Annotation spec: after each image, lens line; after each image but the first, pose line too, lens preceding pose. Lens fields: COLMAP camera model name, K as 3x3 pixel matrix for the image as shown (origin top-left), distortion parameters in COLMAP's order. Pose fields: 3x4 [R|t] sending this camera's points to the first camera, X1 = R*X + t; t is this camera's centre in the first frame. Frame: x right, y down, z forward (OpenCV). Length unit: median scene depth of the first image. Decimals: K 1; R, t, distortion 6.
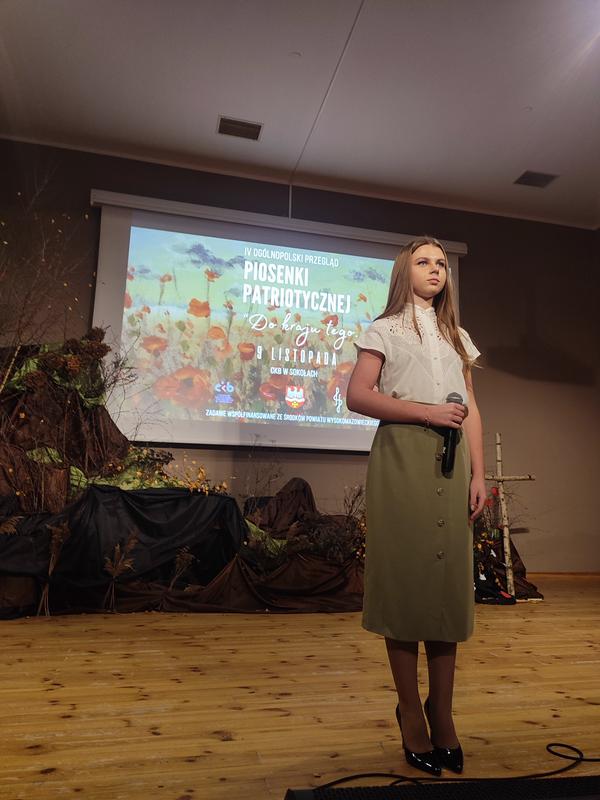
lens RADIAL K [[561.9, 0, 300.0], [0, 561.9, 400.0], [0, 0, 1]] dist [0.009979, 0.003911]
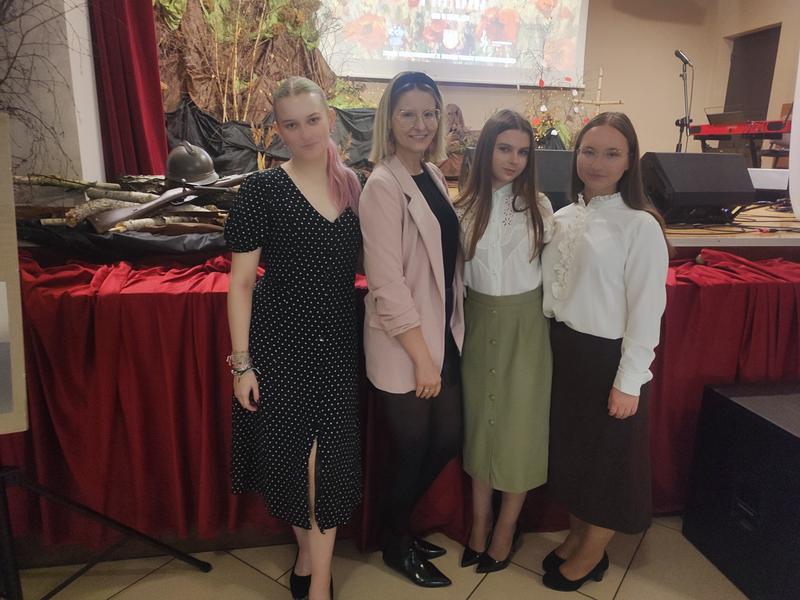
lens RADIAL K [[561.9, 0, 400.0], [0, 561.9, 300.0], [0, 0, 1]] dist [0.009979, 0.003911]
pose [[0.997687, 0.021179, -0.064588, -0.049520], [0.008169, 0.905969, 0.423266, -0.019022], [0.067479, -0.422814, 0.903700, -0.730101]]
